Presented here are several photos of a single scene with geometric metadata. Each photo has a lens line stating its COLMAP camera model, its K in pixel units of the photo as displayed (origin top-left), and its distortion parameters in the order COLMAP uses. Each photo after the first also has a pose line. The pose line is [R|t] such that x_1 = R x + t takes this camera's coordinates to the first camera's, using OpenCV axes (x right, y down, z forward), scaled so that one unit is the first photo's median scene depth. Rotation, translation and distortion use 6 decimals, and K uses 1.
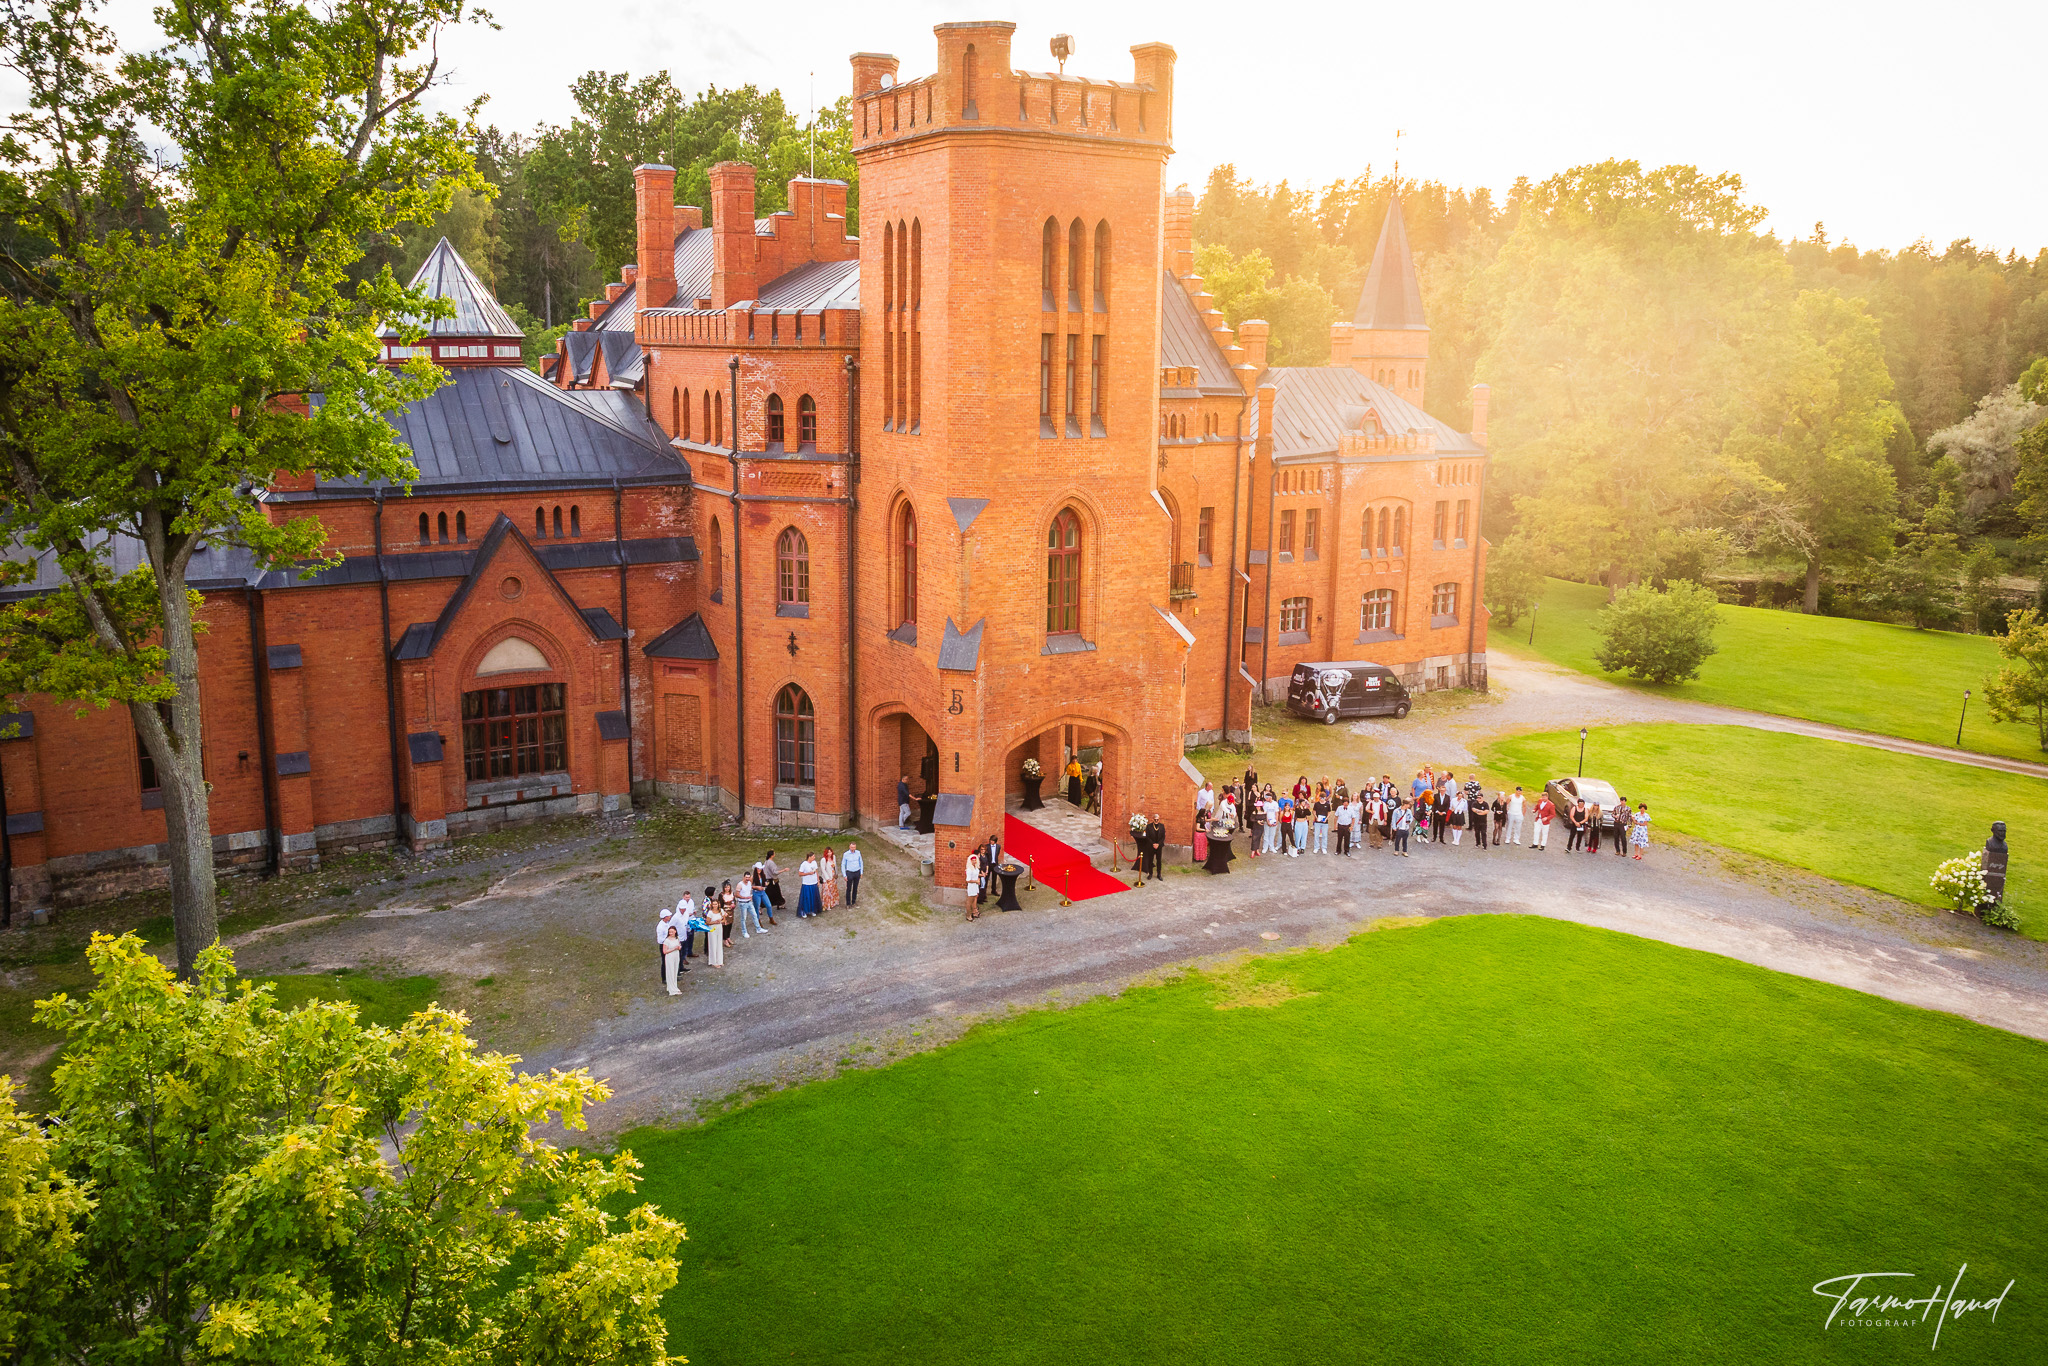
lens RADIAL K [[1543.5, 0, 971.4], [0, 1543.5, 602.7], [0, 0, 1]] dist [-0.028478, -0.013702]
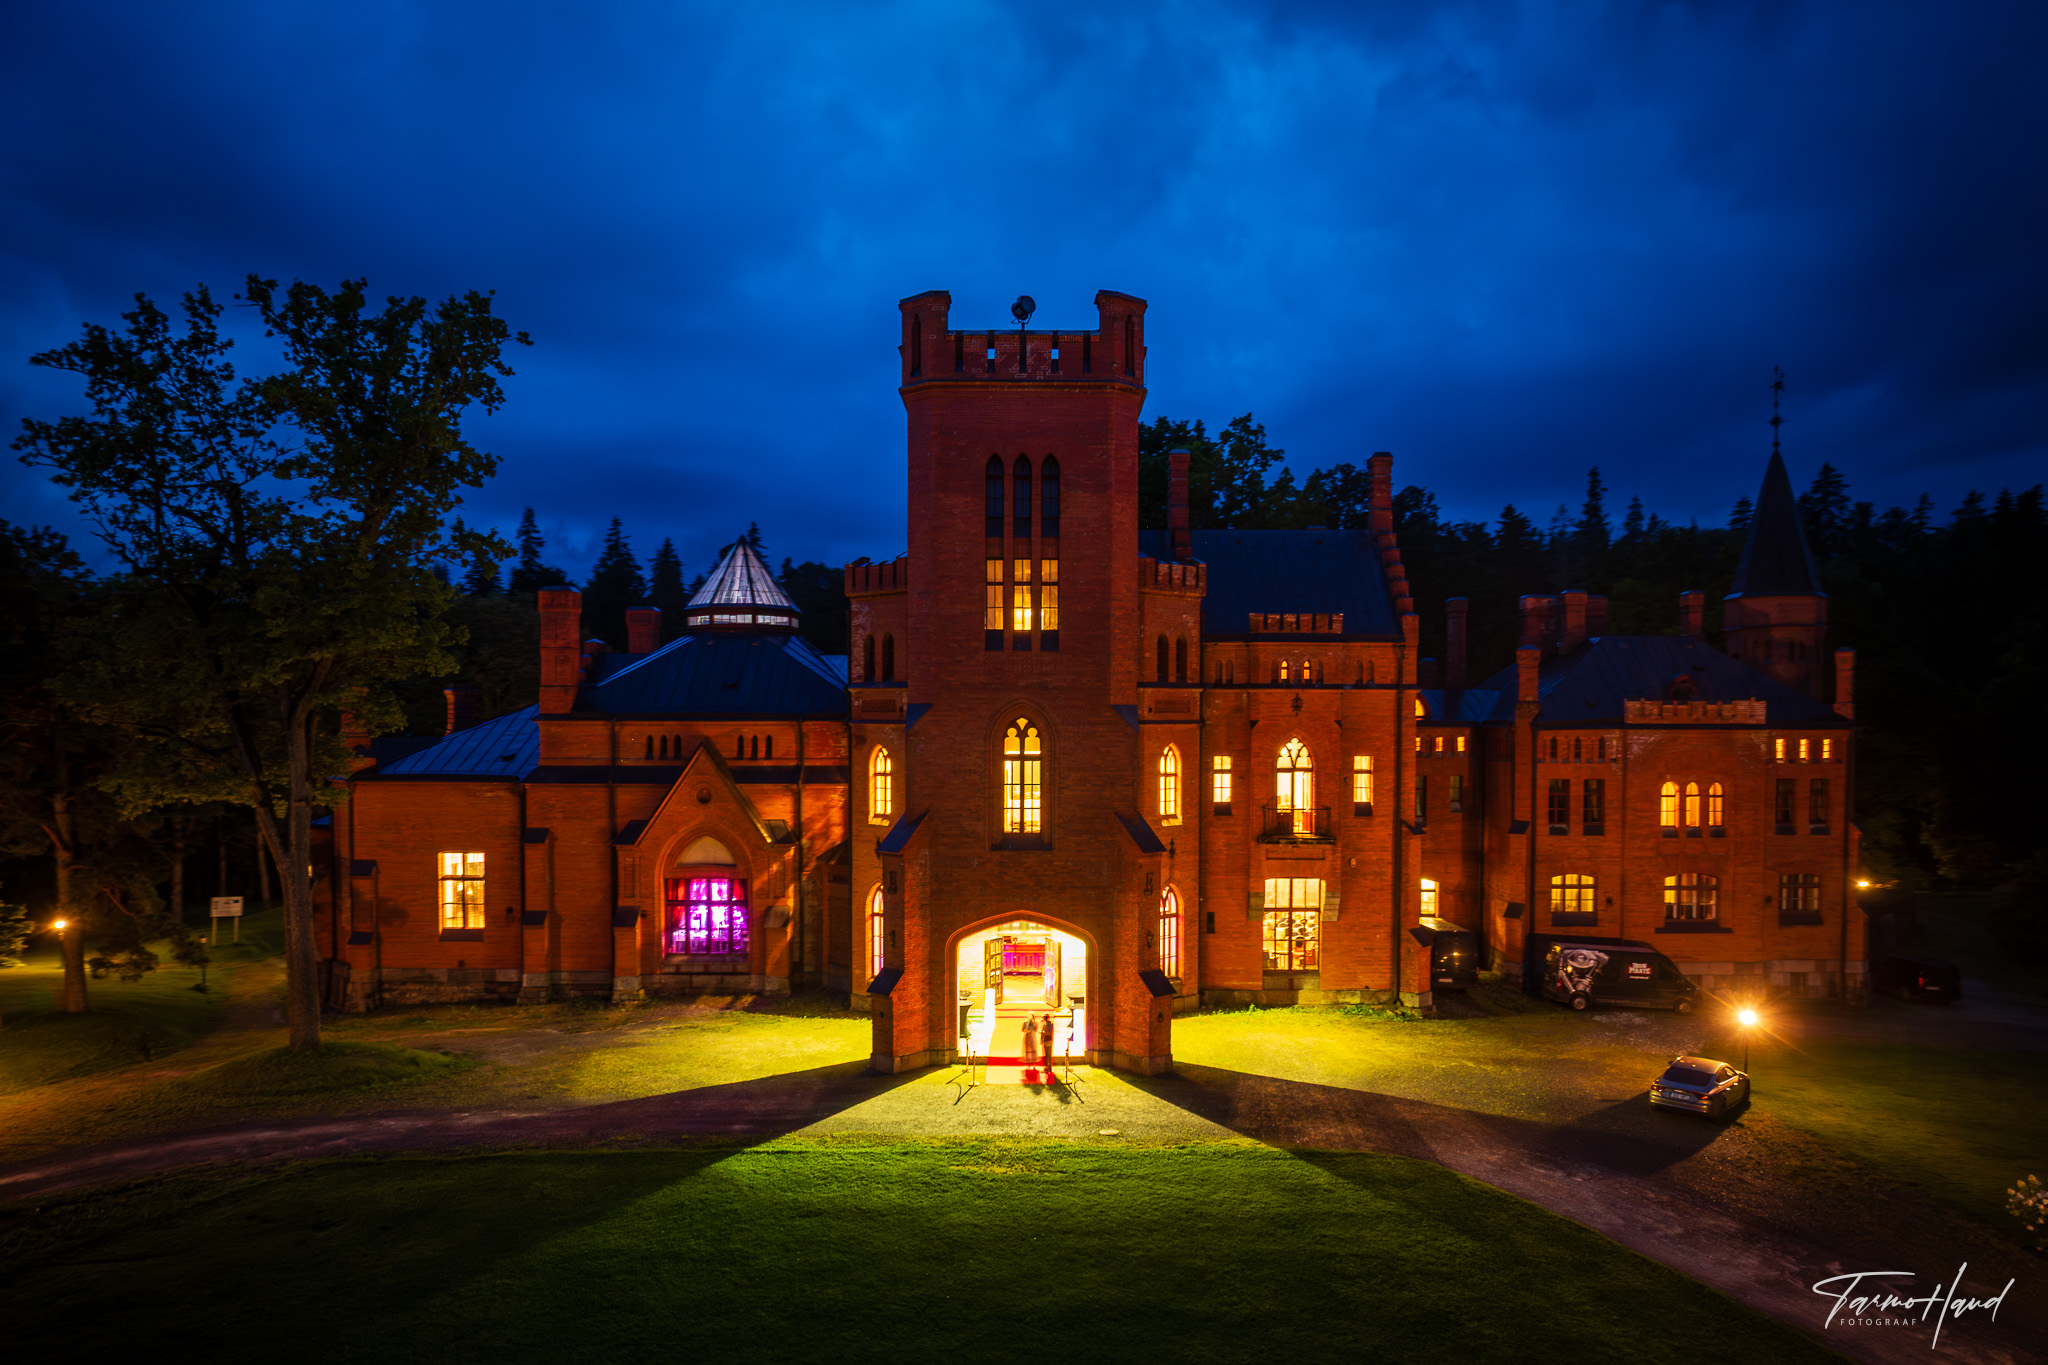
lens RADIAL K [[1466.1, 0, 1033.0], [0, 1466.1, 759.7], [0, 0, 1]] dist [-0.034538, -0.001500]
pose [[0.862323, 0.006460, -0.506317, 0.537771], [-0.077306, 0.989876, -0.119033, 0.082621], [0.500423, 0.141786, 0.854092, 0.118902]]
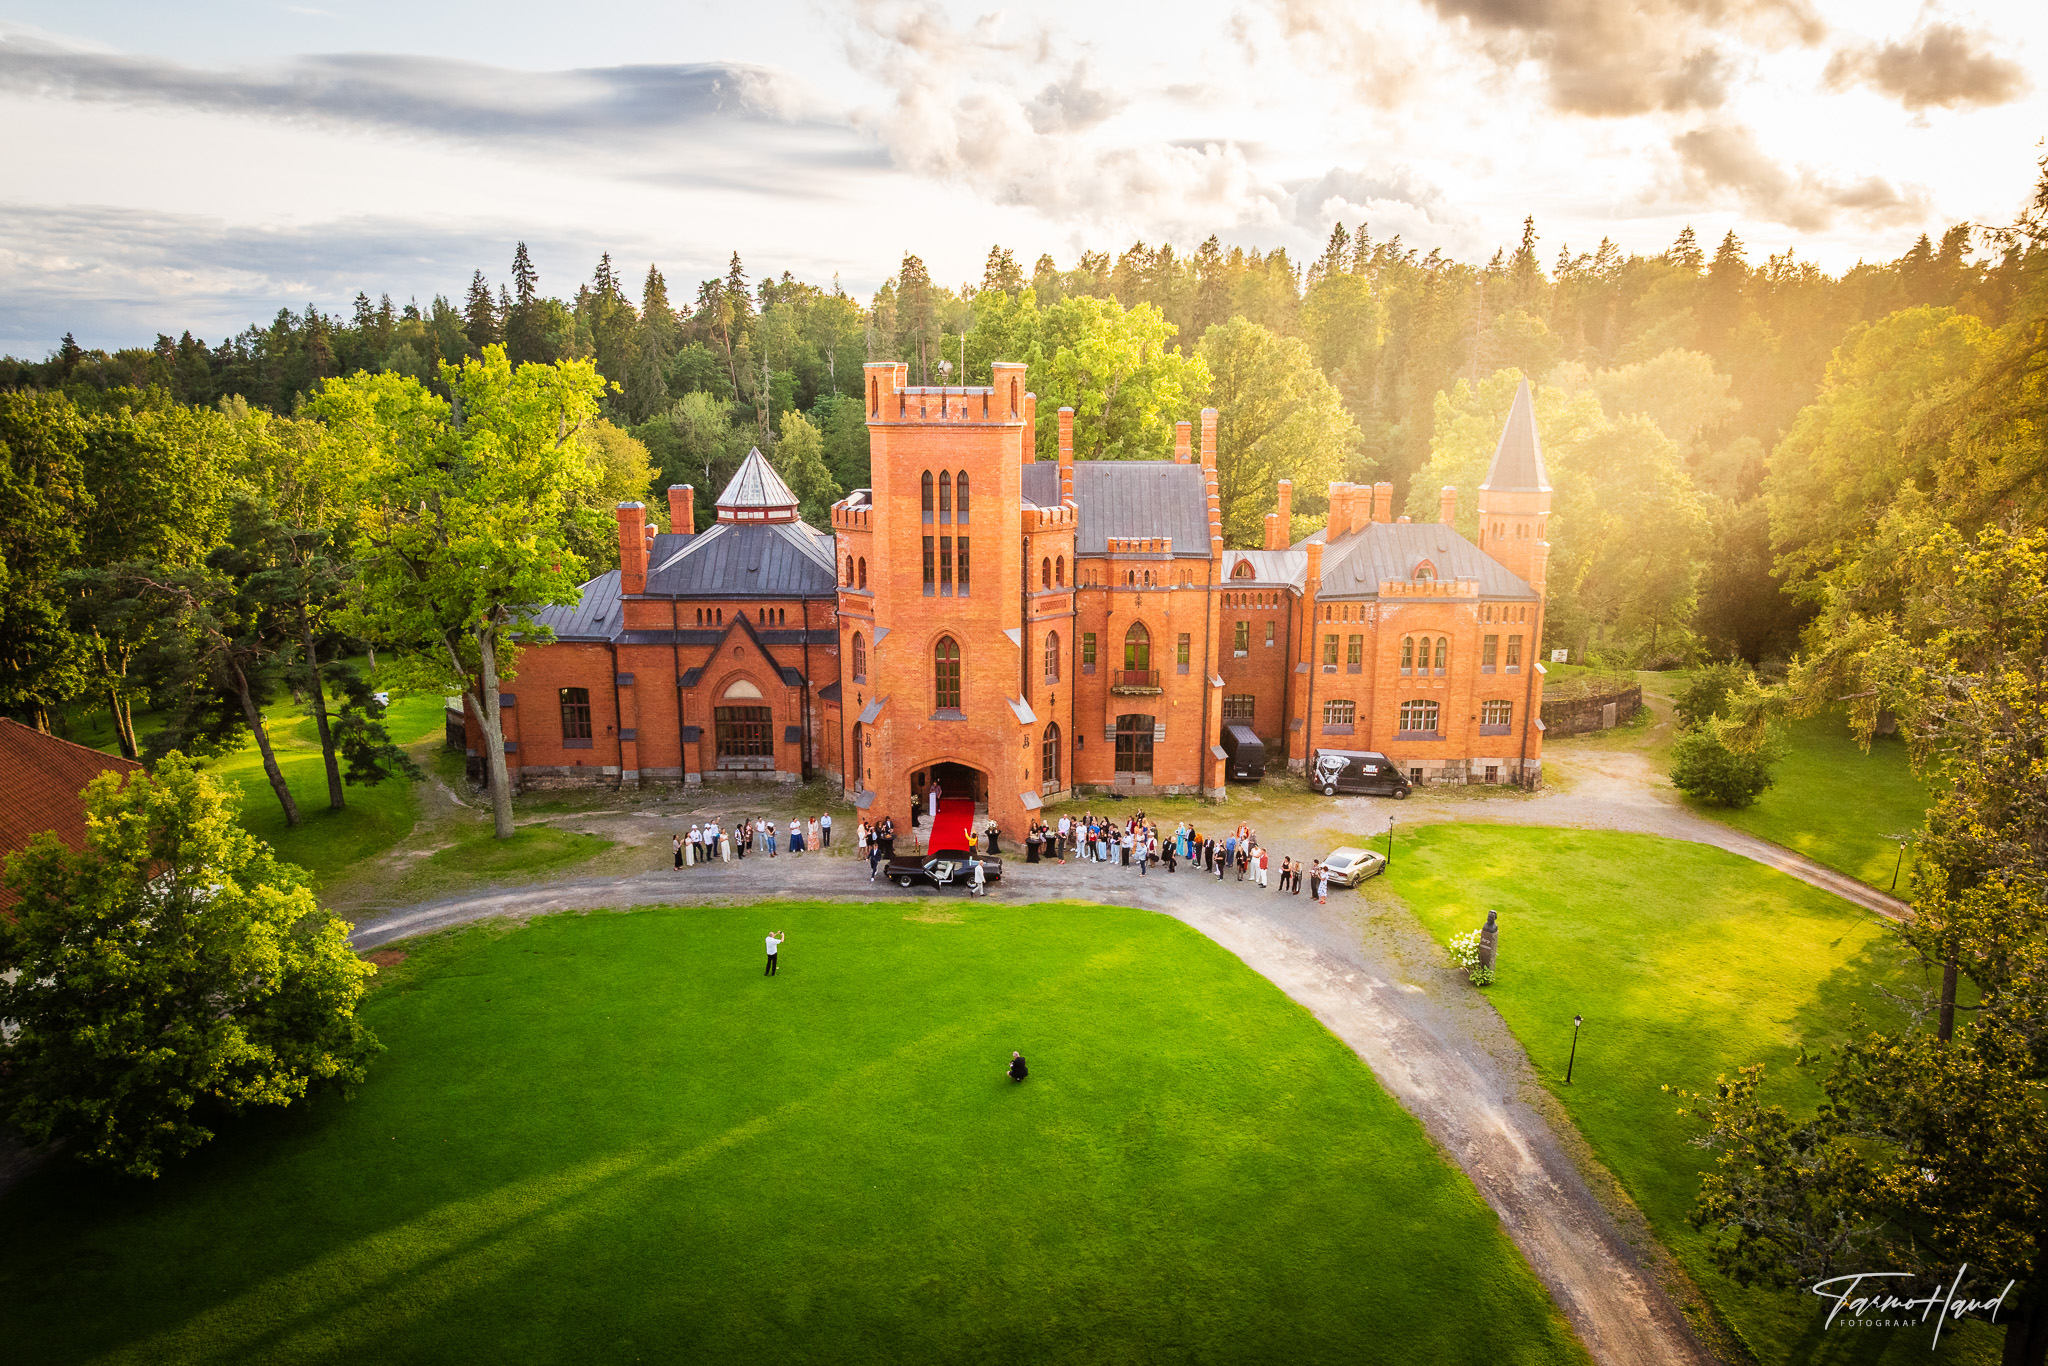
lens RADIAL K [[1482.4, 0, 1032.6], [0, 1482.4, 766.3], [0, 0, 1]] dist [-0.026891, -0.005885]
pose [[0.865820, 0.122935, -0.485018, 0.880269], [-0.077536, 0.990602, 0.112672, -0.101707], [0.494312, -0.059947, 0.867215, -0.361192]]
